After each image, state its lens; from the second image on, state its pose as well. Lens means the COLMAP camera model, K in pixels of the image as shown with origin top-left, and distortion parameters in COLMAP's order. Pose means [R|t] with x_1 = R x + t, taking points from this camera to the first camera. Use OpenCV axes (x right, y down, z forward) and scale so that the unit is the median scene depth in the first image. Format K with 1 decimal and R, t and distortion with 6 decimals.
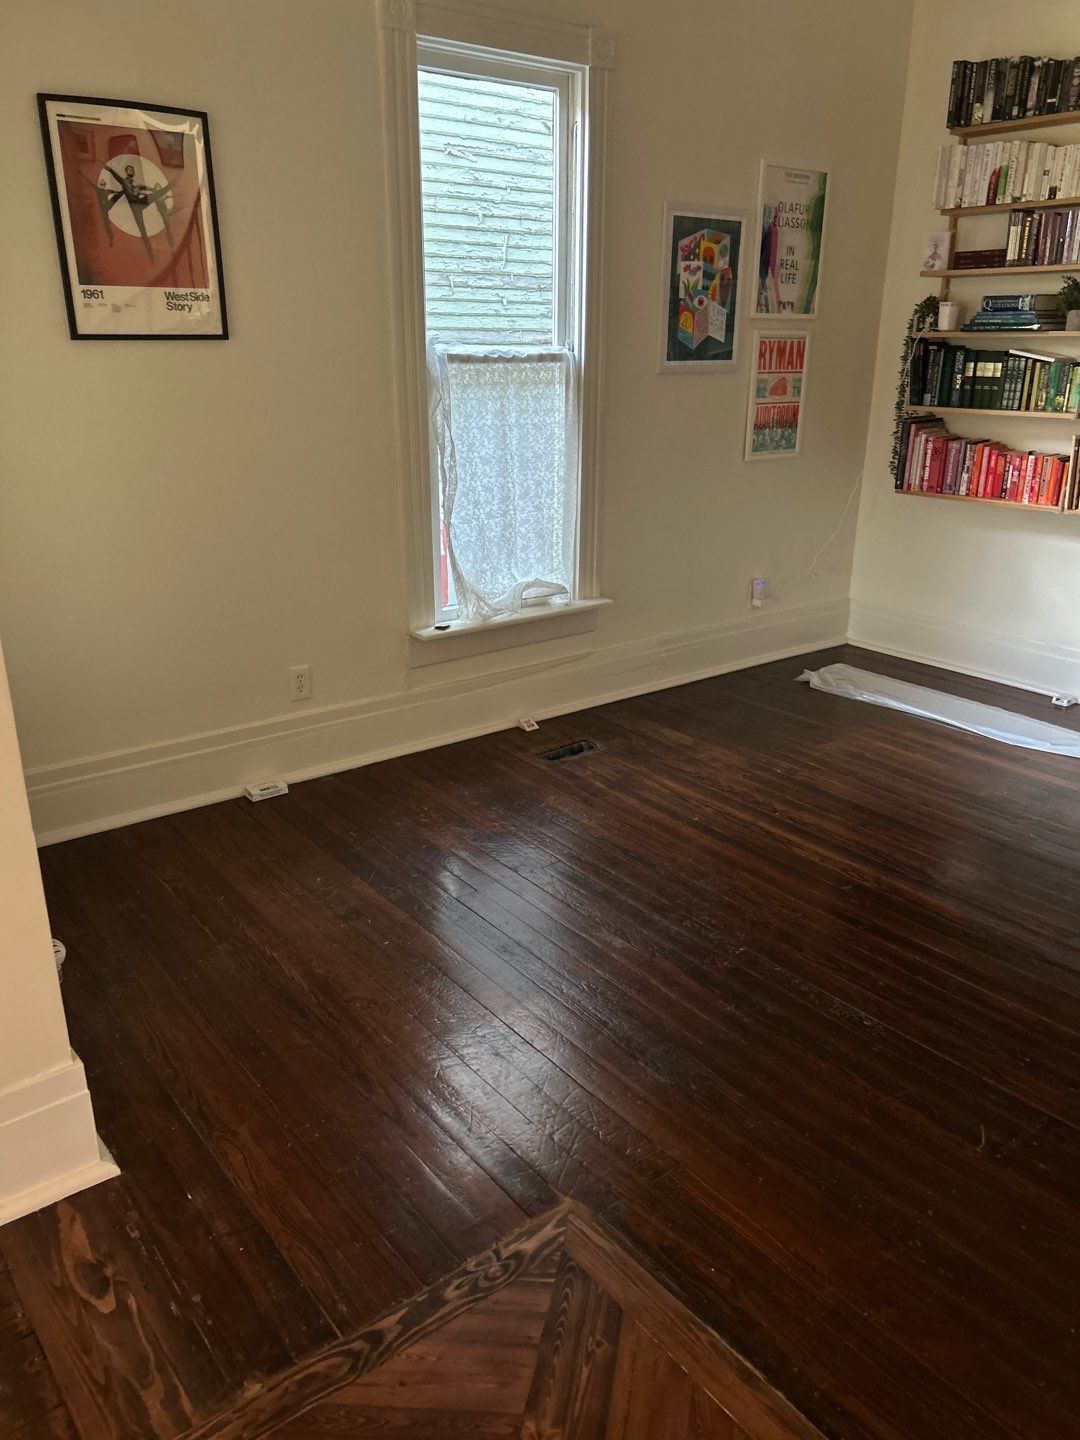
lens RADIAL K [[1084.2, 0, 531.8], [0, 1084.2, 720.4], [0, 0, 1]] dist [0.044351, -0.036970]
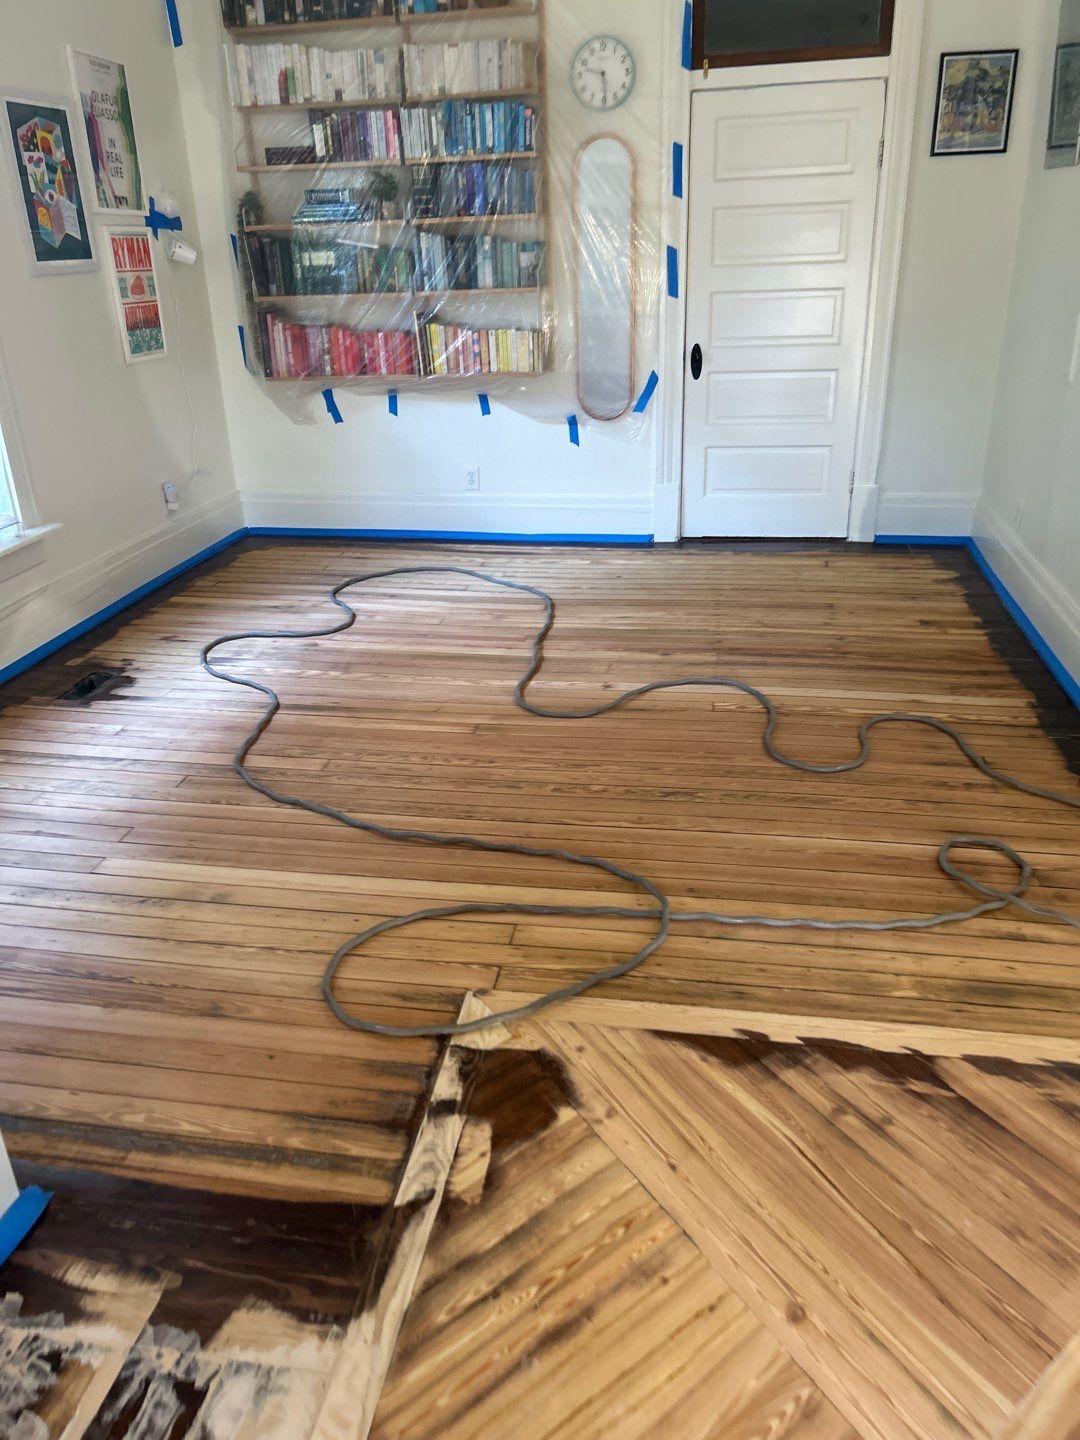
lens RADIAL K [[1076.0, 0, 531.5], [0, 1076.0, 711.5], [0, 0, 1]] dist [0.046787, -0.047490]
pose [[0.738461, -0.300930, 0.603421, -0.234187], [0.259834, 0.952776, 0.157173, 0.000410], [-0.622223, 0.040723, 0.781780, 0.024208]]
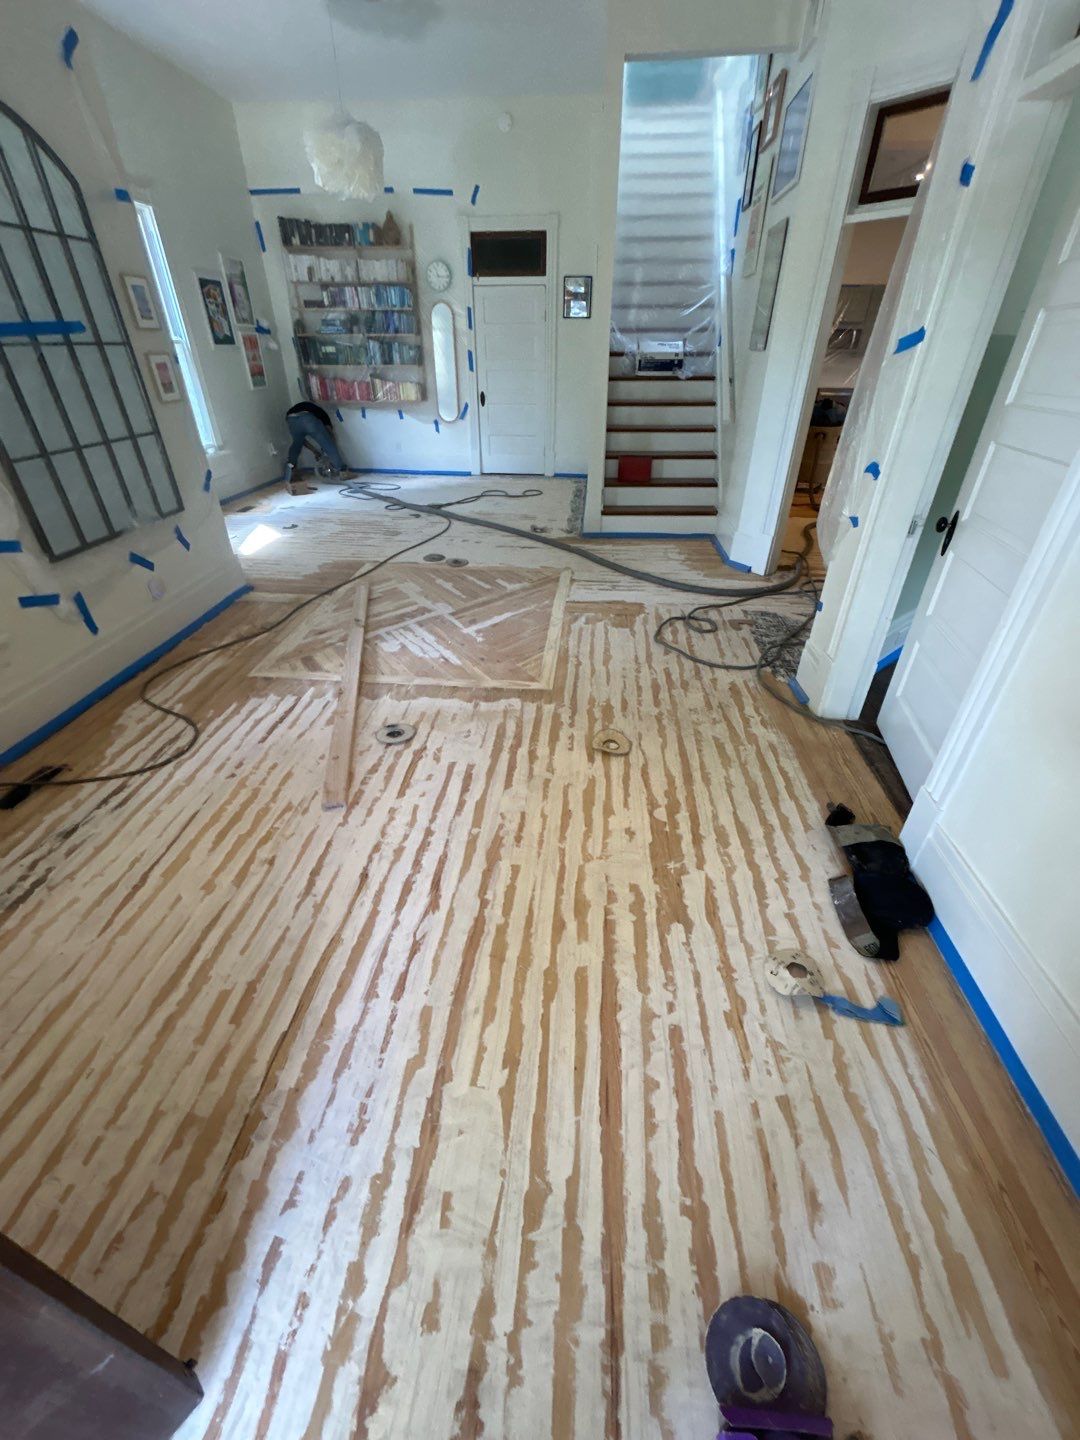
lens RADIAL K [[580.3, 0, 541.1], [0, 580.3, 713.4], [0, 0, 1]] dist [0.003329, 0.000218]
pose [[0.679990, -0.394307, 0.618171, -0.498951], [0.242345, 0.916572, 0.318065, 0.187552], [-0.692013, -0.066470, 0.718818, -0.492050]]
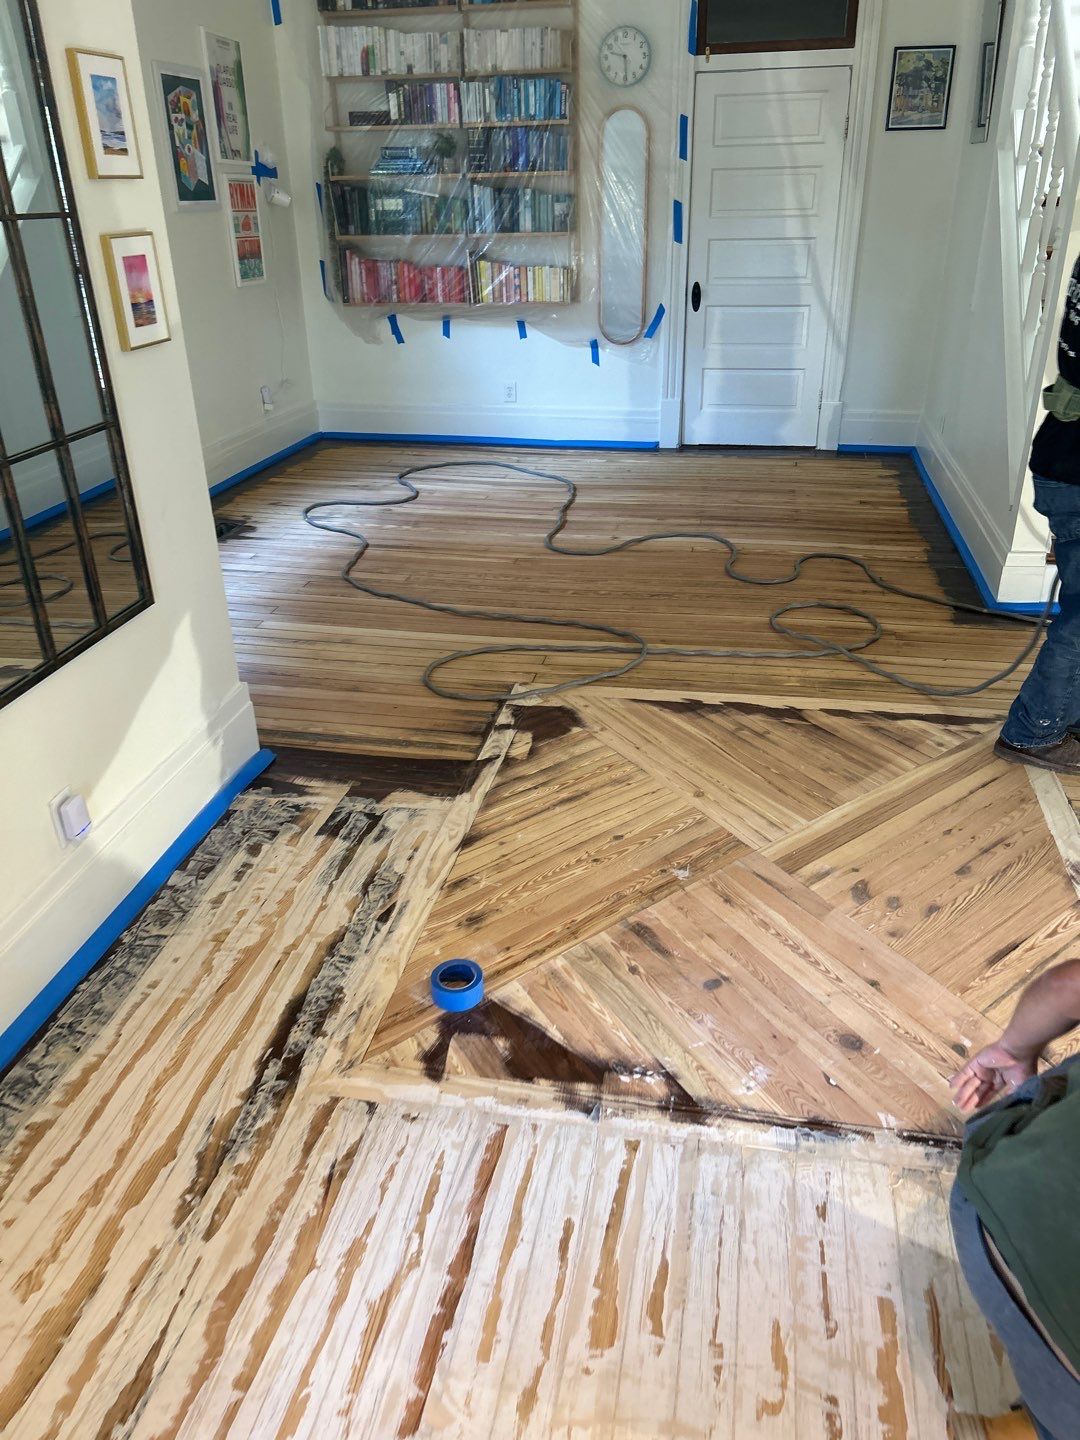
lens RADIAL K [[1076.0, 0, 550.3], [0, 1076.0, 720.7], [0, 0, 1]] dist [0.046787, -0.047490]
pose [[0.744559, -0.310306, 0.591052, -0.442396], [0.239639, 0.950623, 0.197205, 0.072378], [-0.623061, -0.005192, 0.782156, -0.185639]]
